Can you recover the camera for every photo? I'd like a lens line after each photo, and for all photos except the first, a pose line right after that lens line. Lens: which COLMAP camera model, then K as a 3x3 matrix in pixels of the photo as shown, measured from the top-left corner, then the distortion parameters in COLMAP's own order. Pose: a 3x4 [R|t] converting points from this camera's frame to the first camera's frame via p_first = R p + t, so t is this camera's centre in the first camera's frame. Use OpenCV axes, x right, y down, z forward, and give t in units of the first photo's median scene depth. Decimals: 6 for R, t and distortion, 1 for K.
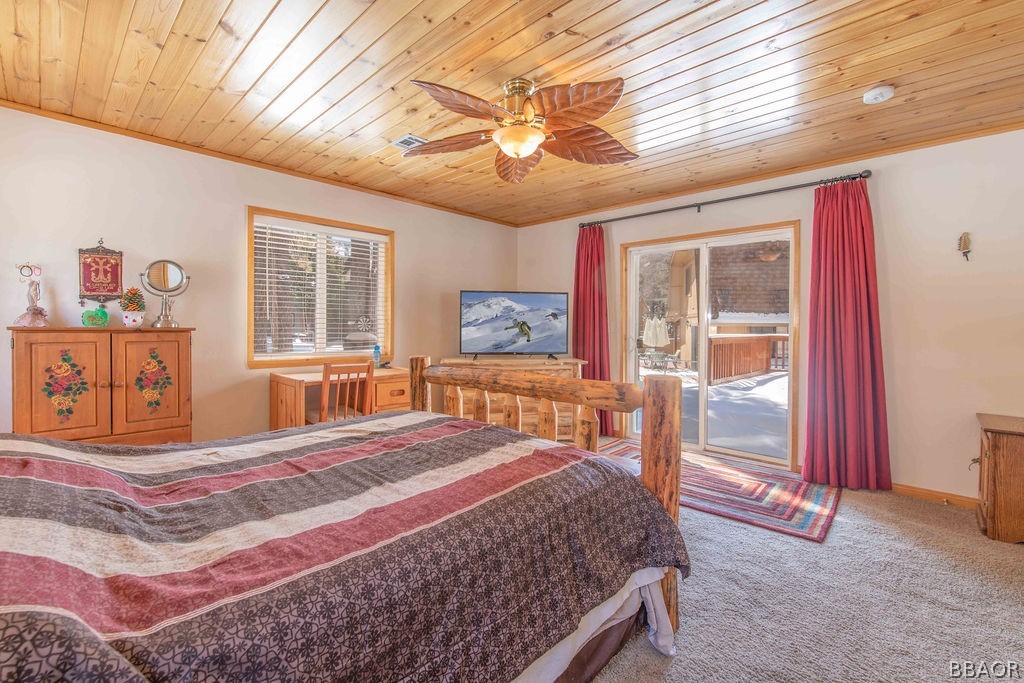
lens RADIAL K [[442.5, 0, 508.1], [0, 442.5, 330.6], [0, 0, 1]] dist [-0.001315, -0.000506]
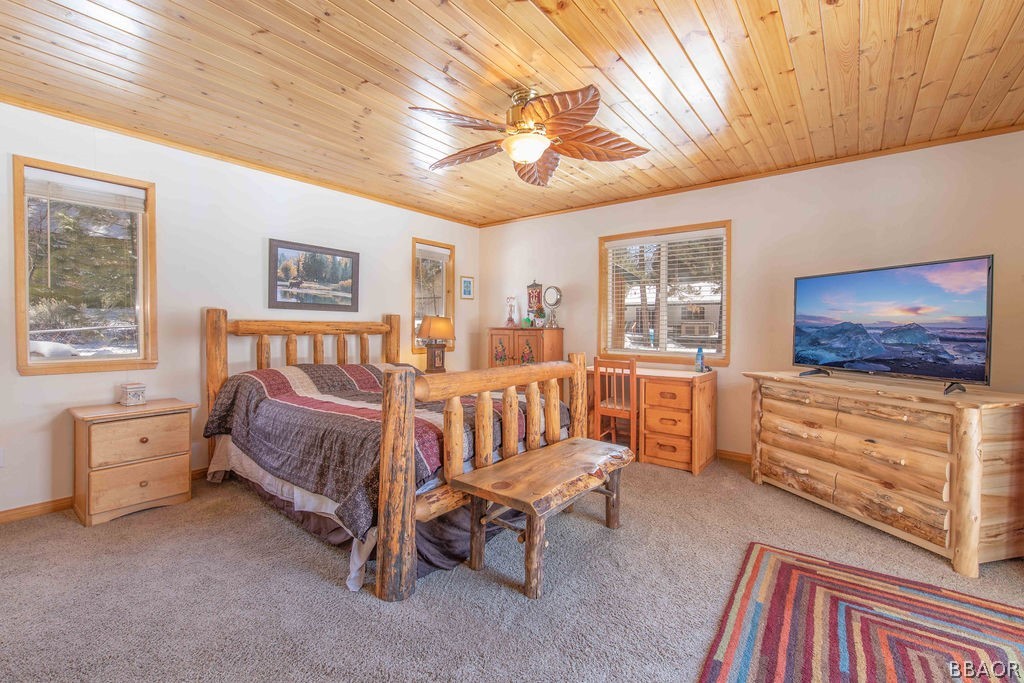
lens RADIAL K [[442.5, 0, 511.3], [0, 442.5, 335.3], [0, 0, 1]] dist [-0.001315, -0.000506]
pose [[0.103685, 0.018290, -0.994442, 0.677910], [-0.011605, 0.999785, 0.017178, -0.004113], [0.994542, 0.009760, 0.103875, 0.551500]]
